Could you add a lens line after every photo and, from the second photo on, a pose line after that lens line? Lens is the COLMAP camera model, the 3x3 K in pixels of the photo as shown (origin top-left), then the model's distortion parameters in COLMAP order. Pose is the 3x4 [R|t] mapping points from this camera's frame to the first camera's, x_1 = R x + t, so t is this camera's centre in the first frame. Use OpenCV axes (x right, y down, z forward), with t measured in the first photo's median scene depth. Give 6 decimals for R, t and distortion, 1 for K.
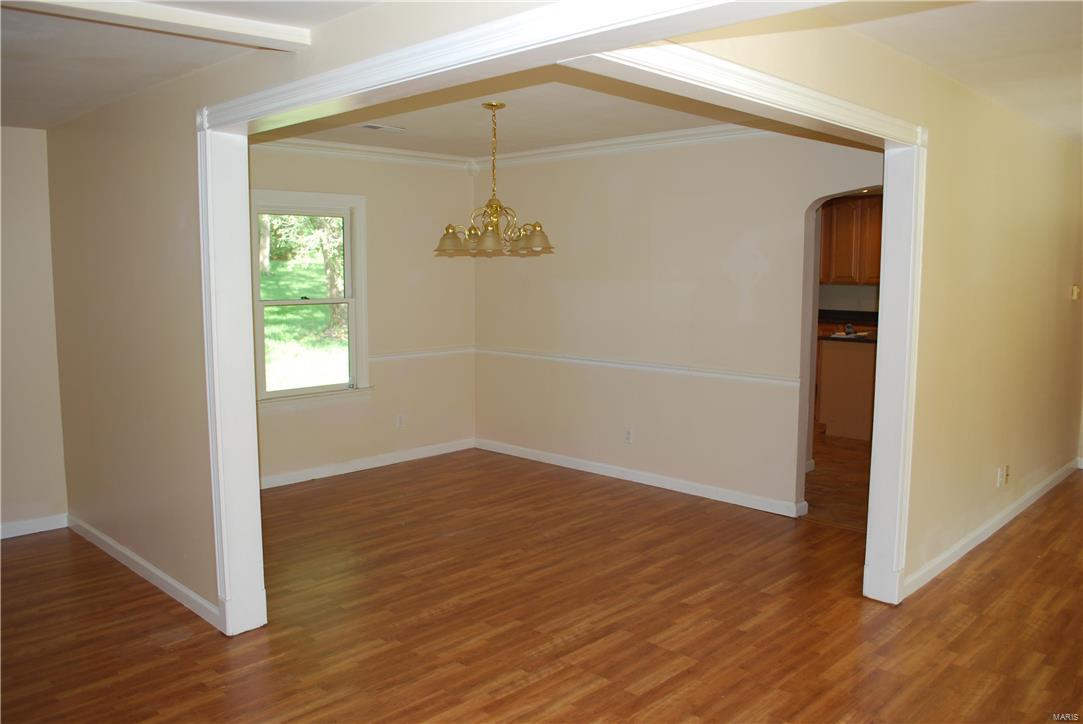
lens RADIAL K [[859.3, 0, 541.5], [0, 859.3, 362.0], [0, 0, 1]] dist [-0.072487, 0.001263]
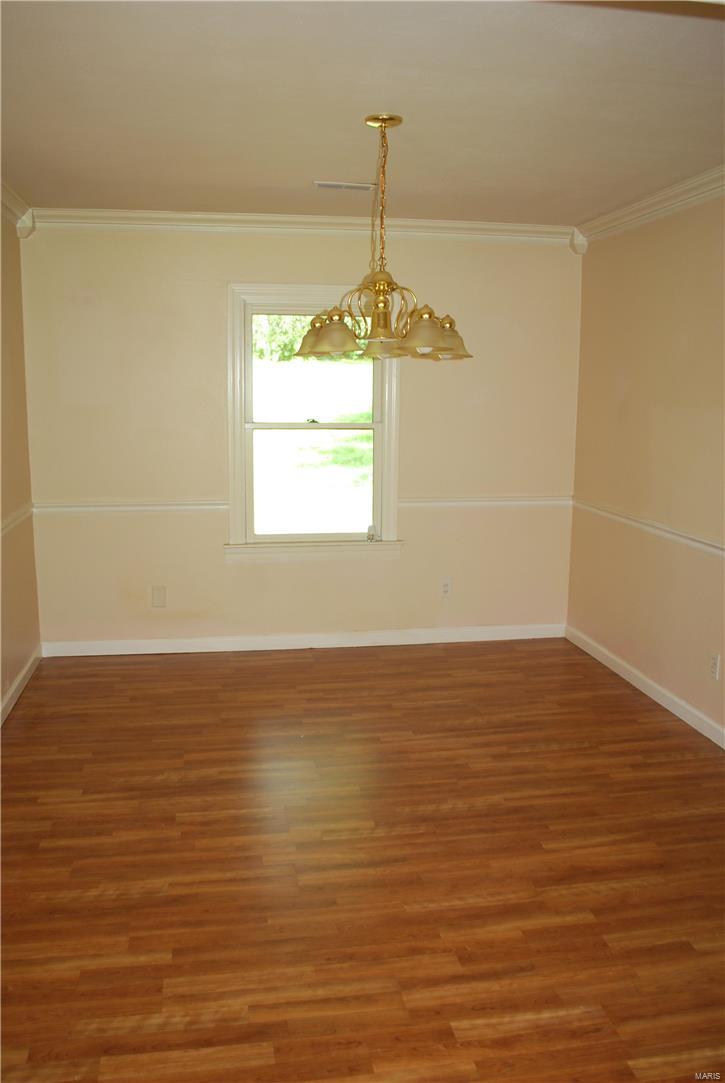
lens RADIAL K [[908.4, 0, 363.1], [0, 908.4, 553.4], [0, 0, 1]] dist [-0.074434, 0.002868]
pose [[0.807883, 0.112498, -0.578505, 0.347870], [-0.071891, 0.993093, 0.092724, -0.046110], [0.584941, -0.033321, 0.810391, 0.459550]]
